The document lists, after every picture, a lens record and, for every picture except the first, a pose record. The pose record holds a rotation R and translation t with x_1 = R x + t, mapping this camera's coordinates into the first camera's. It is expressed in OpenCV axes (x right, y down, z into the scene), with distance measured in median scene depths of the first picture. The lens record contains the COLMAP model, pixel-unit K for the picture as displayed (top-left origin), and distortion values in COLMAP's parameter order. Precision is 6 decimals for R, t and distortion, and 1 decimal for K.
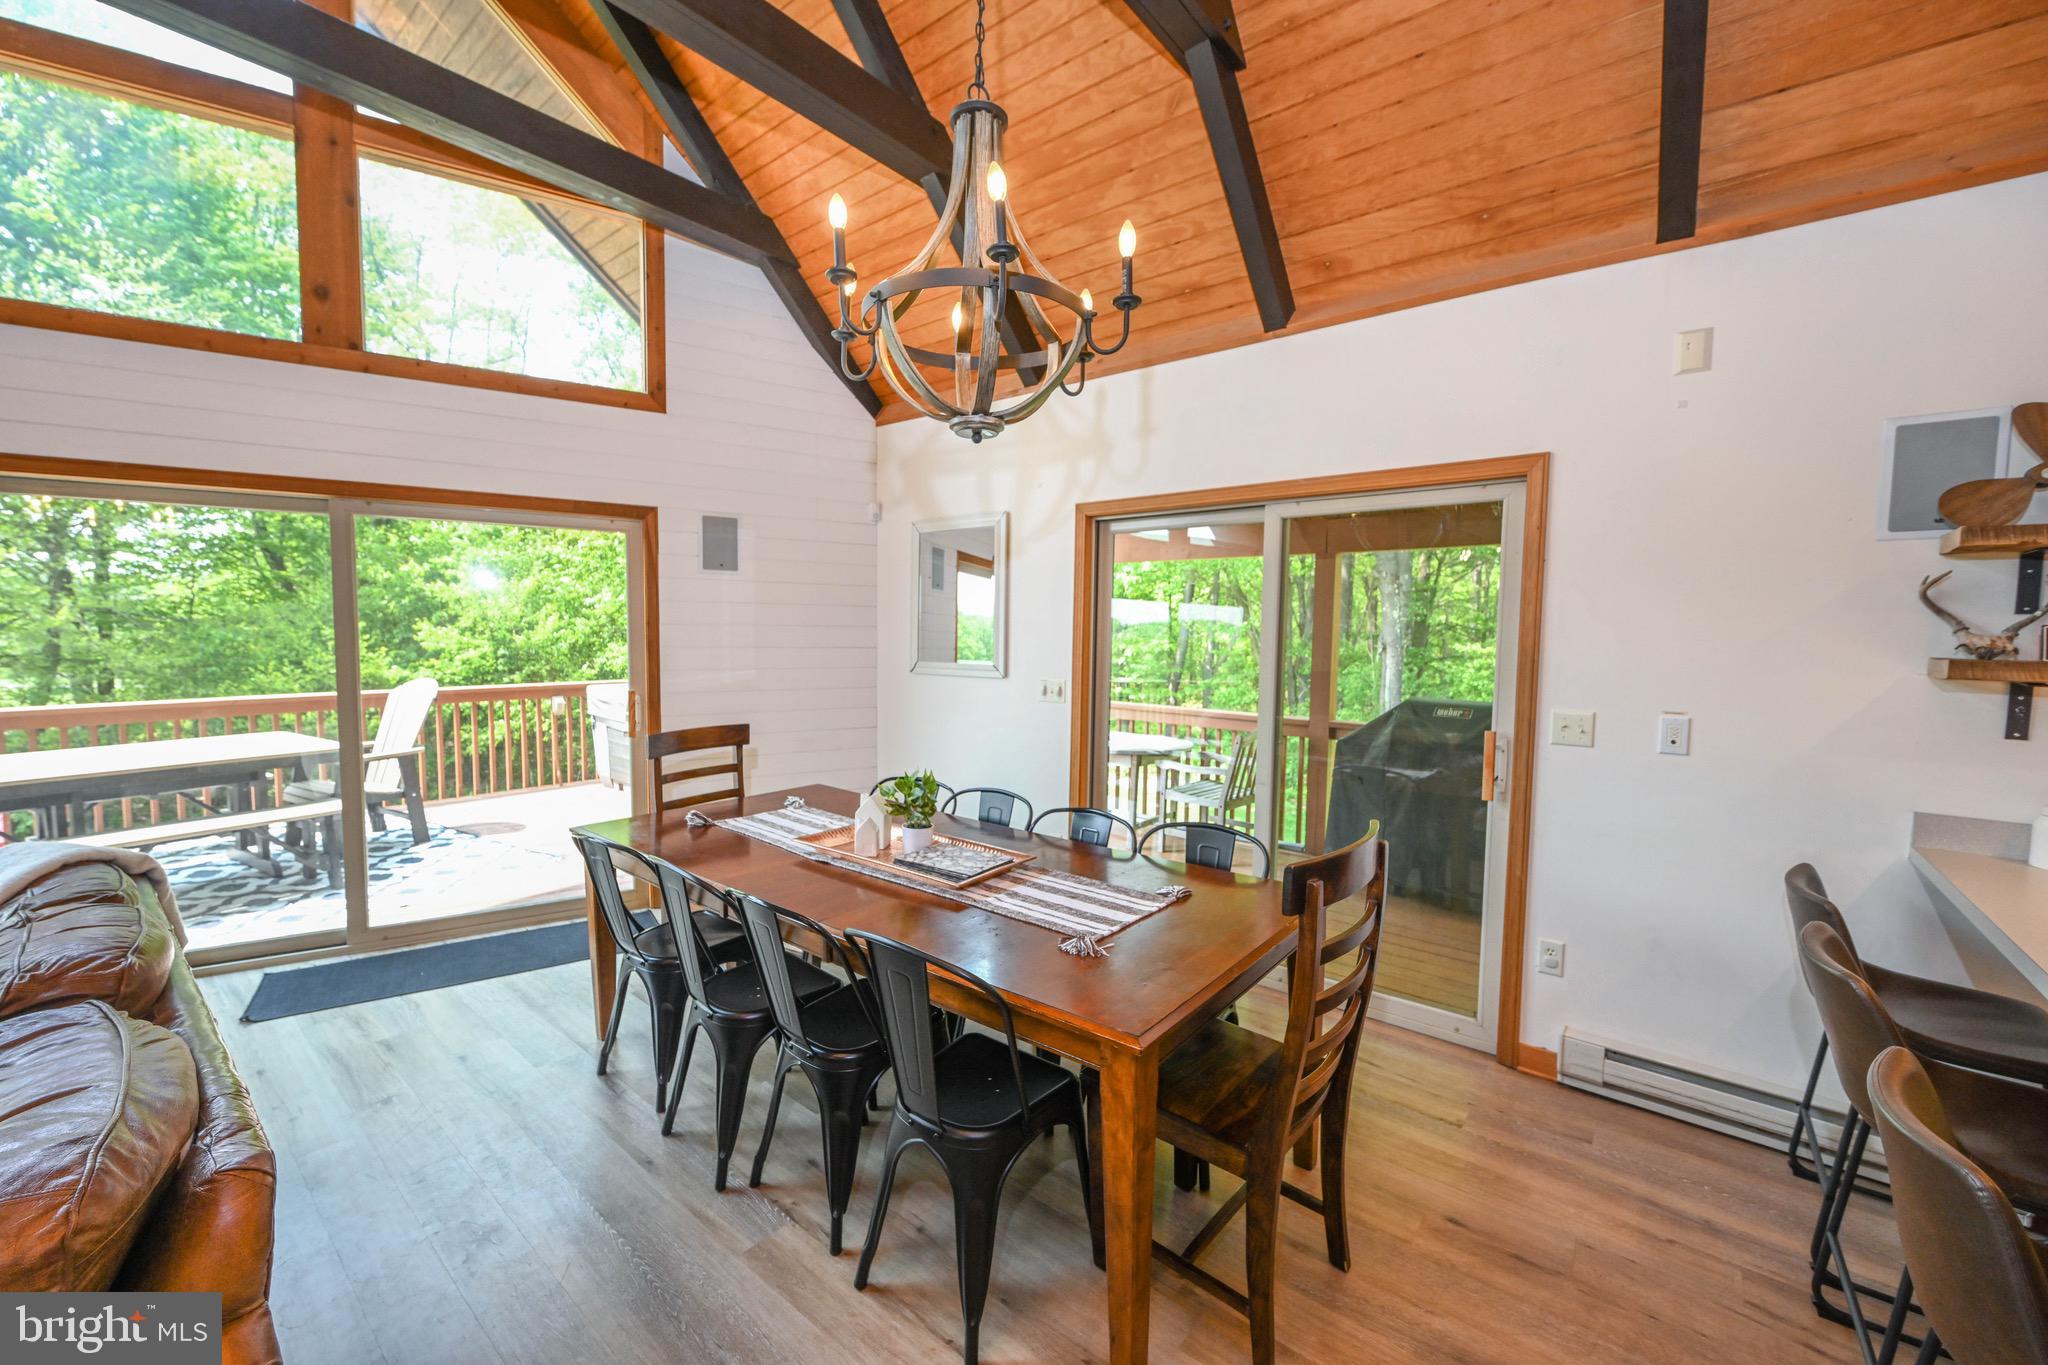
lens RADIAL K [[817.6, 0, 1016.2], [0, 817.6, 682.0], [0, 0, 1]] dist [-0.000349, 0.000215]
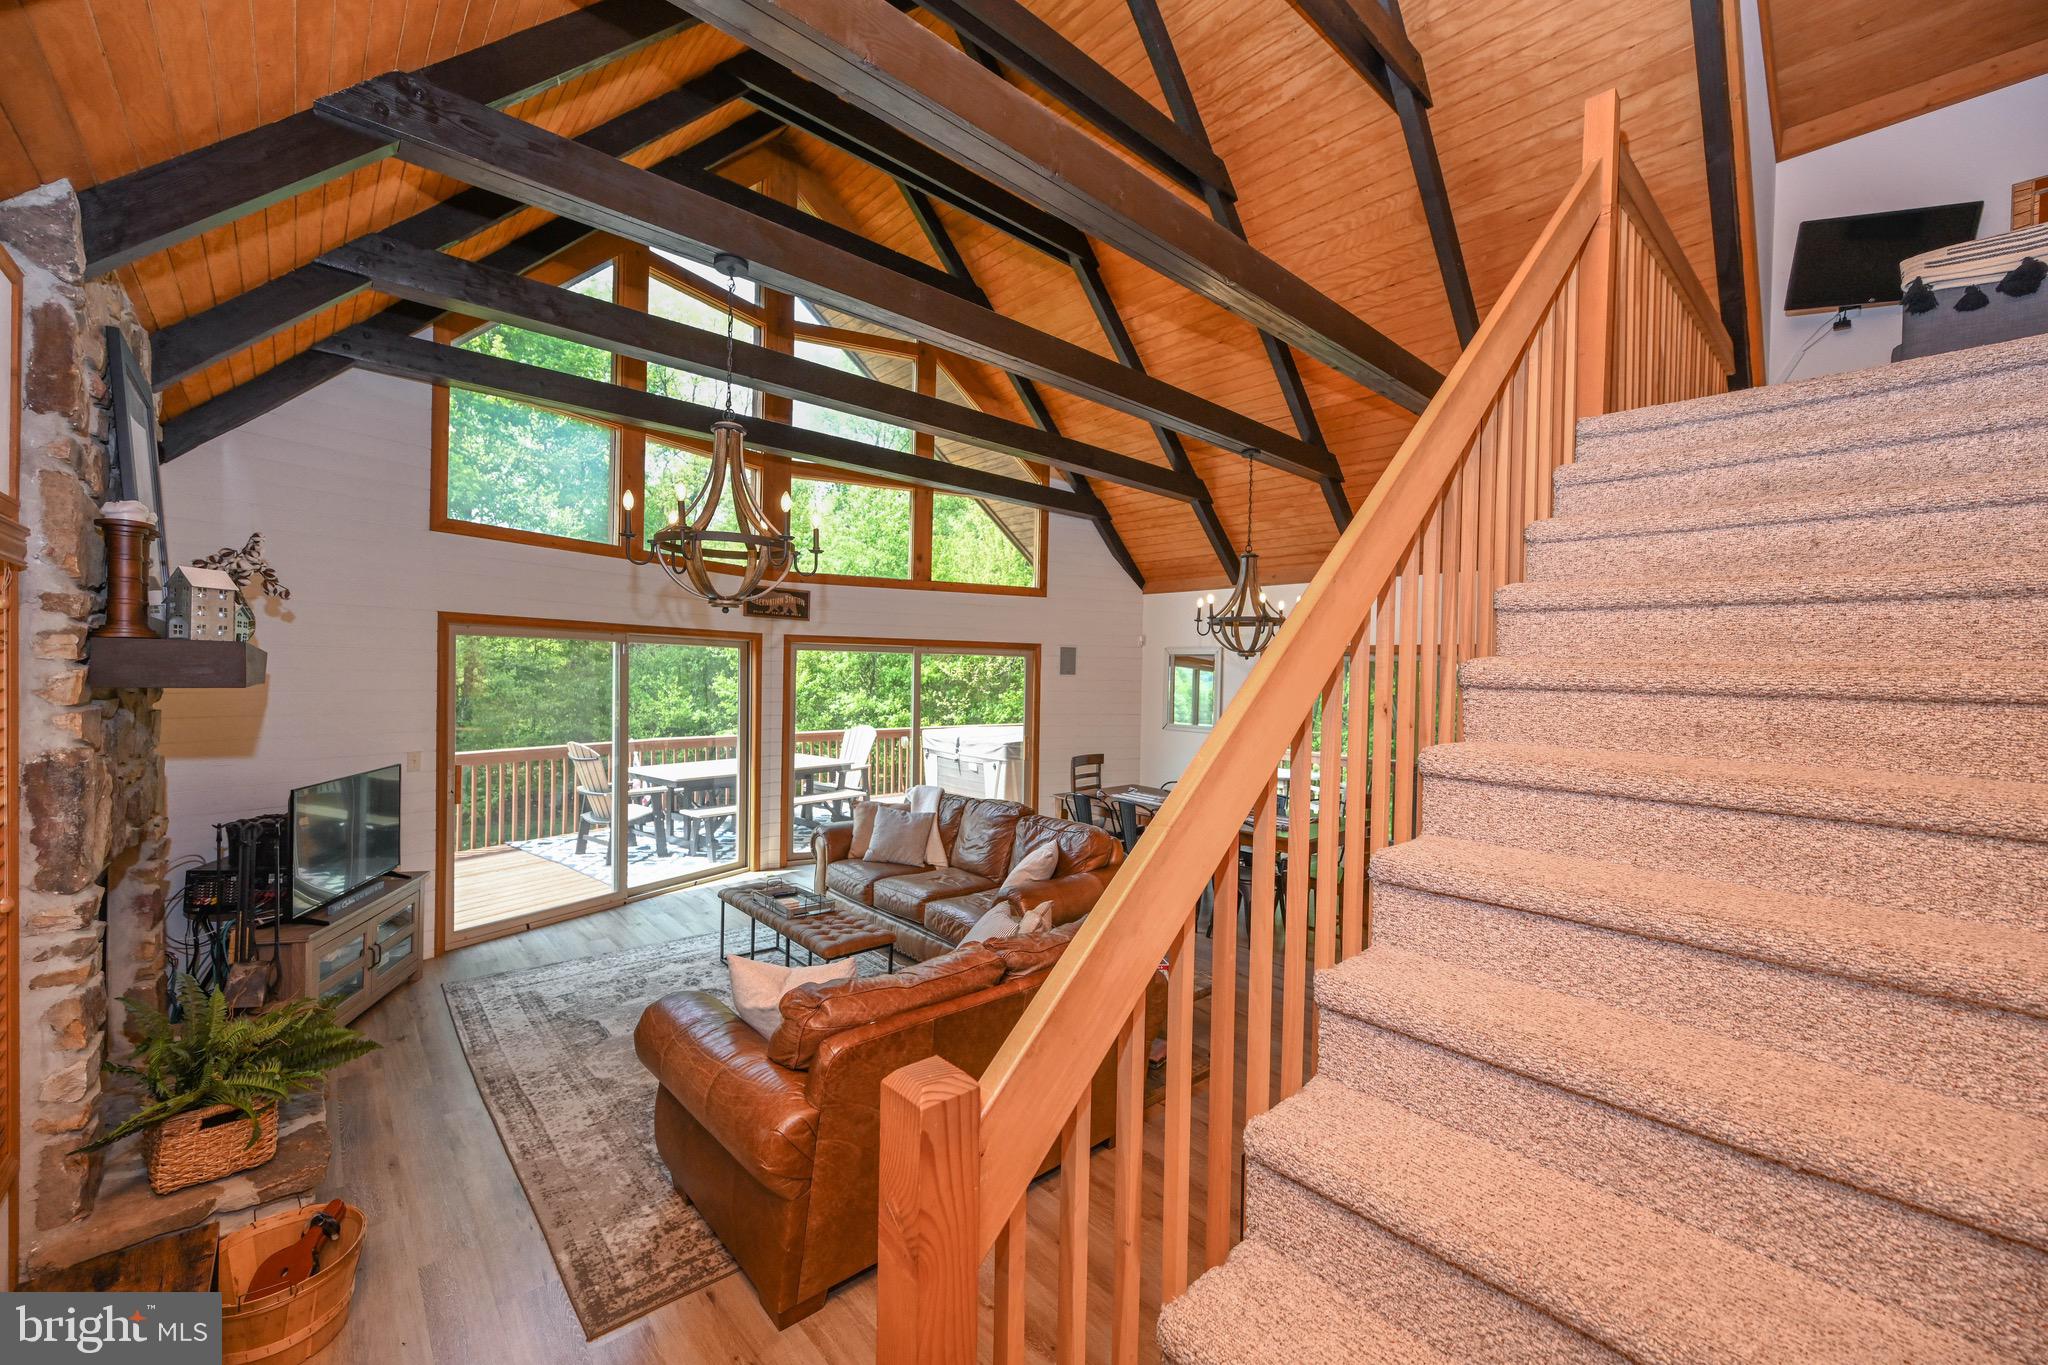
lens RADIAL K [[808.2, 0, 1024.0], [0, 808.2, 682.5], [0, 0, 1]] dist [0.001615, -0.000380]
pose [[0.989521, 0.011792, -0.143907, -0.247087], [-0.019590, 0.998408, -0.052895, -0.020146], [0.143054, 0.055160, 0.988177, -1.181368]]
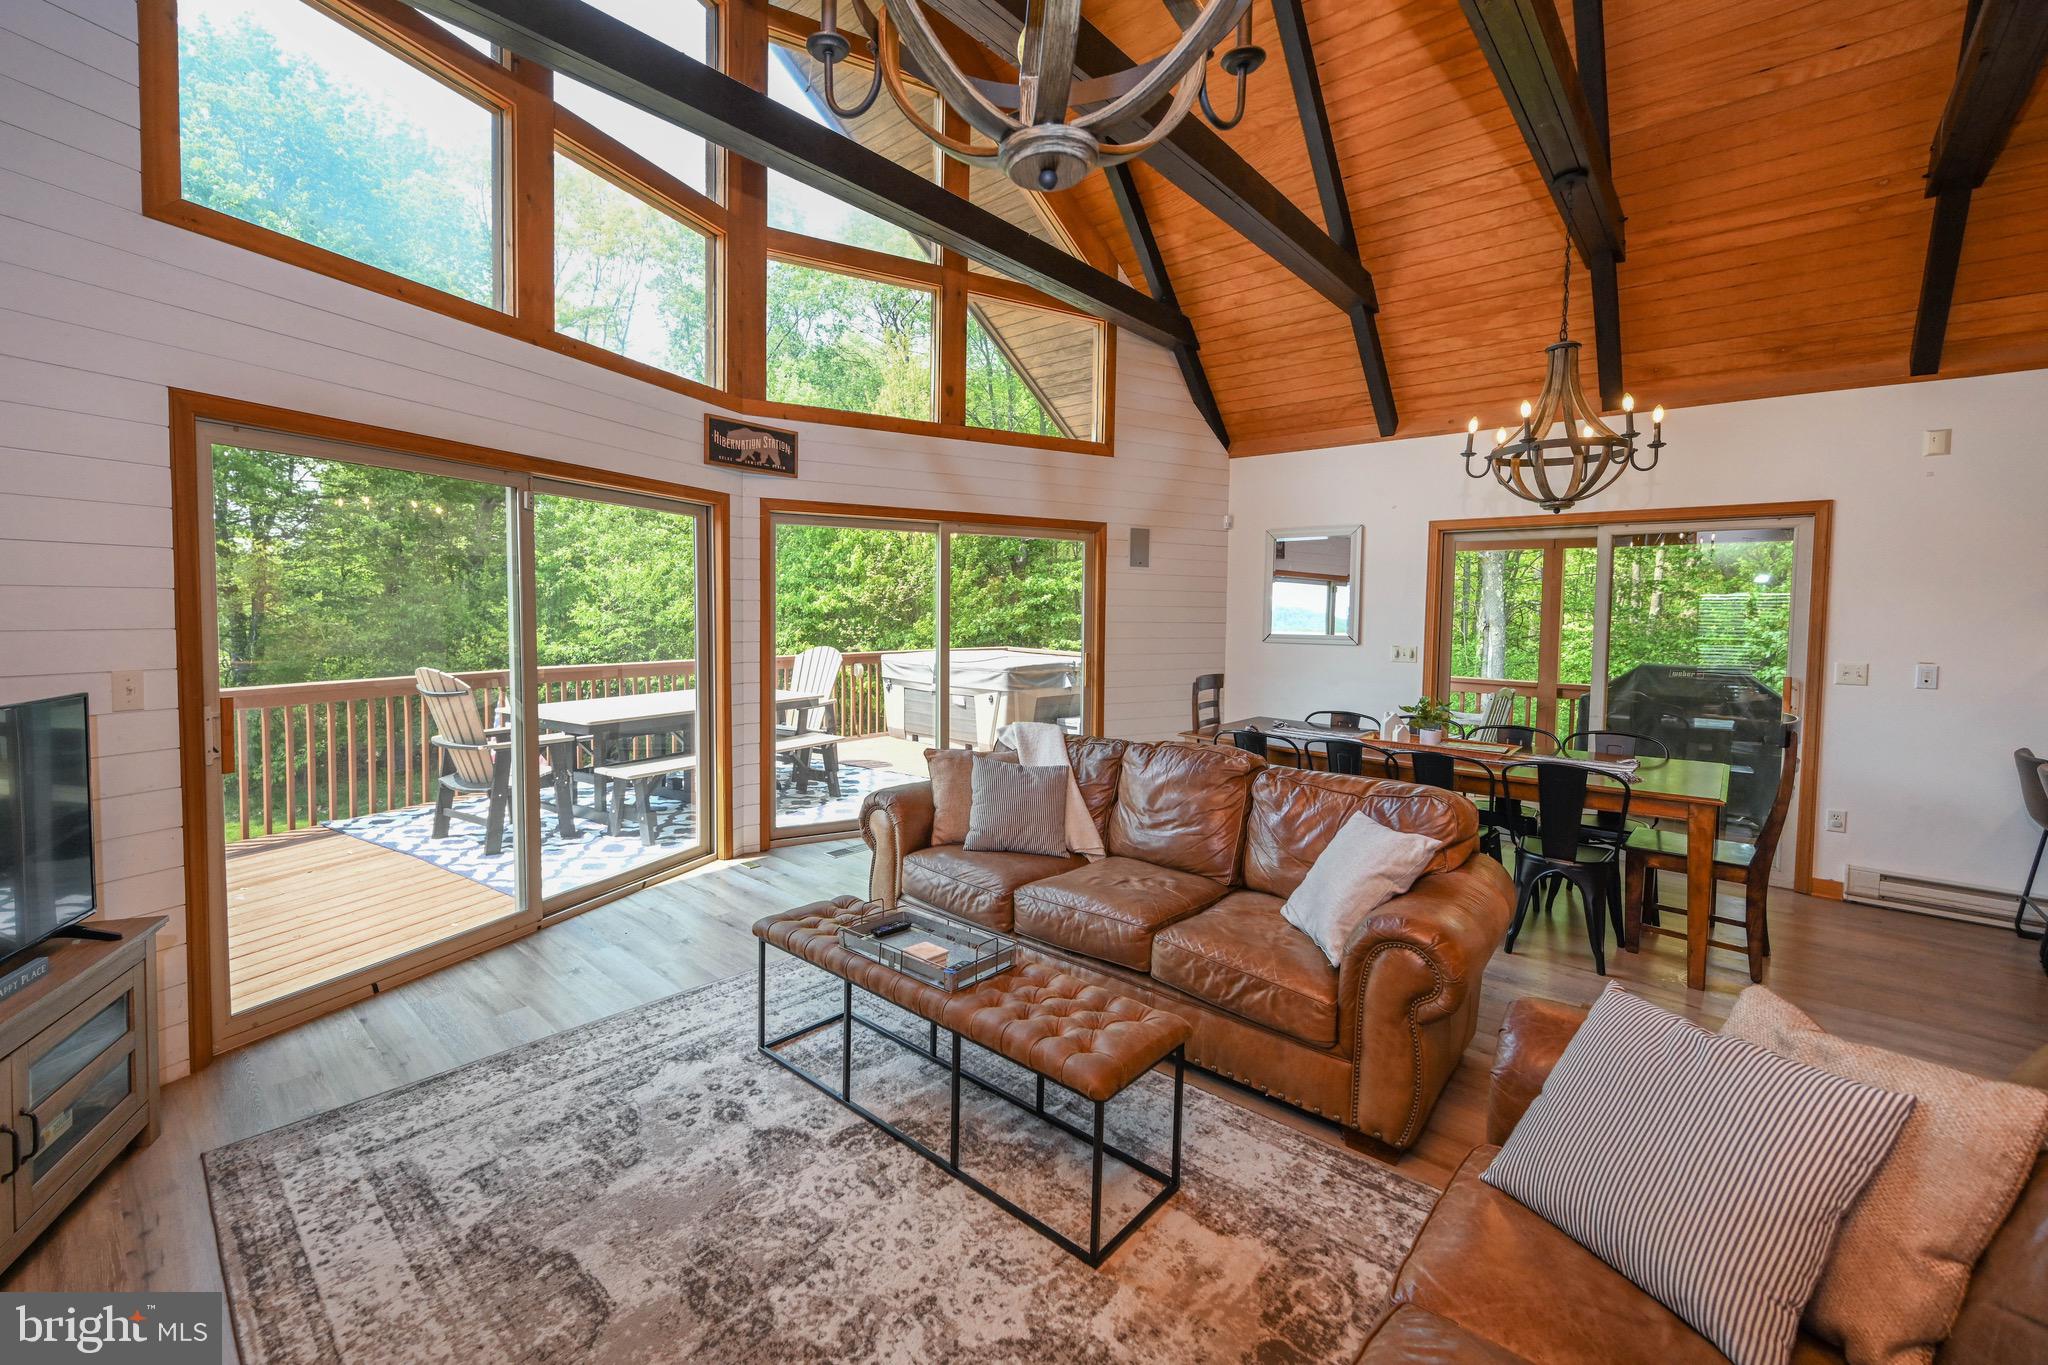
lens RADIAL K [[859.2, 0, 960.5], [0, 859.2, 646.4], [0, 0, 1]] dist [0.001202, 0.000343]
pose [[0.998058, 0.004792, -0.062113, -0.750563], [-0.006025, 0.999788, -0.019672, 0.037156], [0.062005, 0.020008, 0.997875, -0.616784]]
